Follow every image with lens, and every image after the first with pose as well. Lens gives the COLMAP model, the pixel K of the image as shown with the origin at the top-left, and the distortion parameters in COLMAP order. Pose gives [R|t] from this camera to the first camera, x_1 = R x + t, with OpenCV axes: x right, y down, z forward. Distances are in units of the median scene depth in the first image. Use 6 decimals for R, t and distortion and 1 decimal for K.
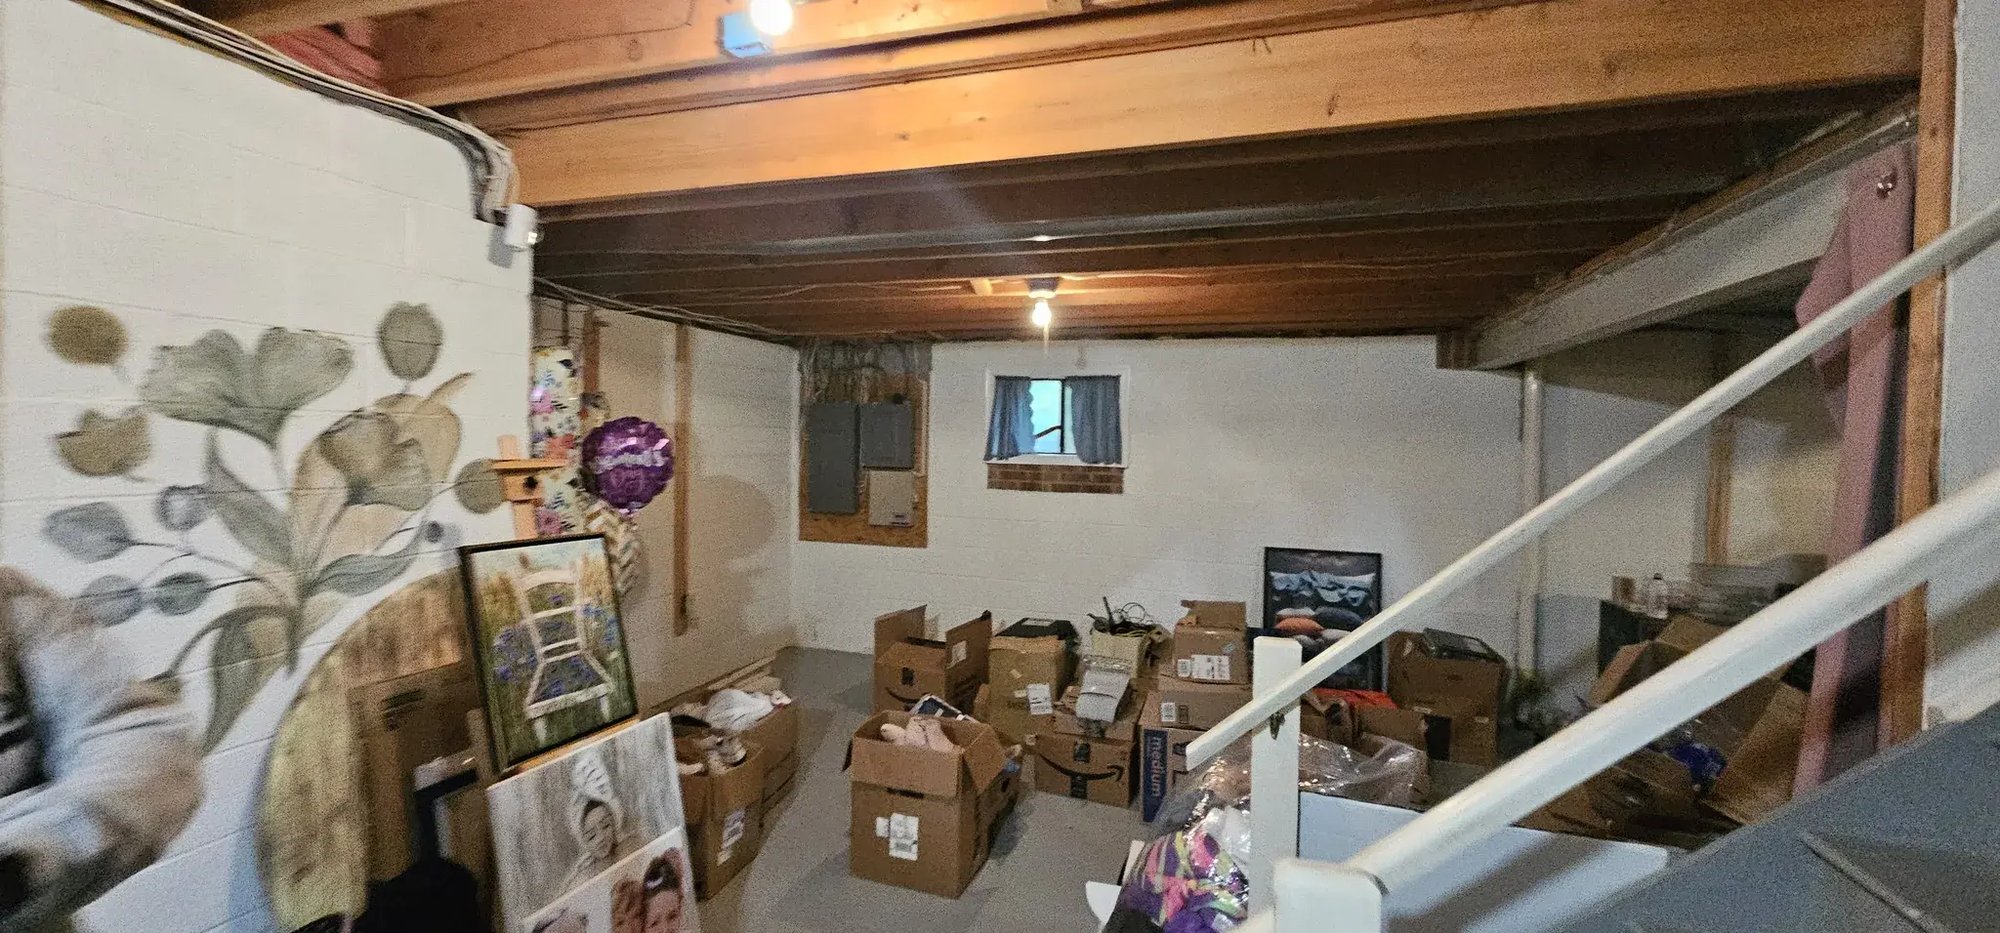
lens RADIAL K [[802.0, 0, 991.6], [0, 802.0, 454.7], [0, 0, 1]] dist [-0.000463, 0.000025]
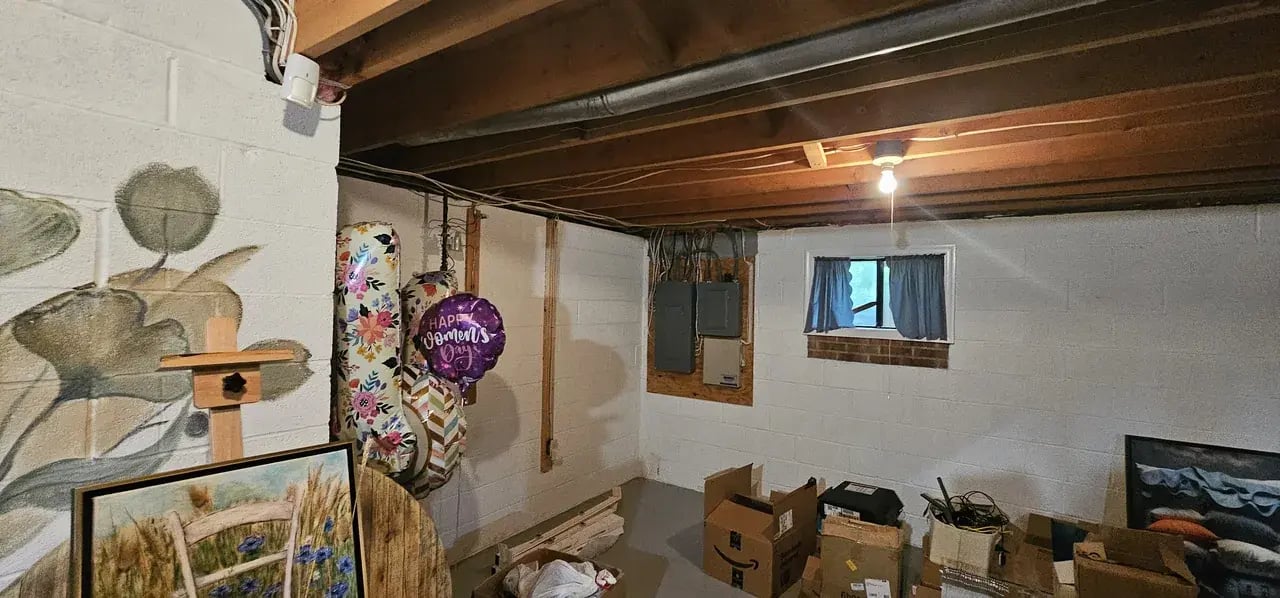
lens RADIAL K [[513.3, 0, 634.6], [0, 513.3, 291.4], [0, 0, 1]] dist [-0.000463, 0.000025]
pose [[0.956717, 0.001926, -0.291015, -0.031878], [-0.016081, 0.998800, -0.046254, -0.014461], [0.290577, 0.048932, 0.955600, 0.269563]]
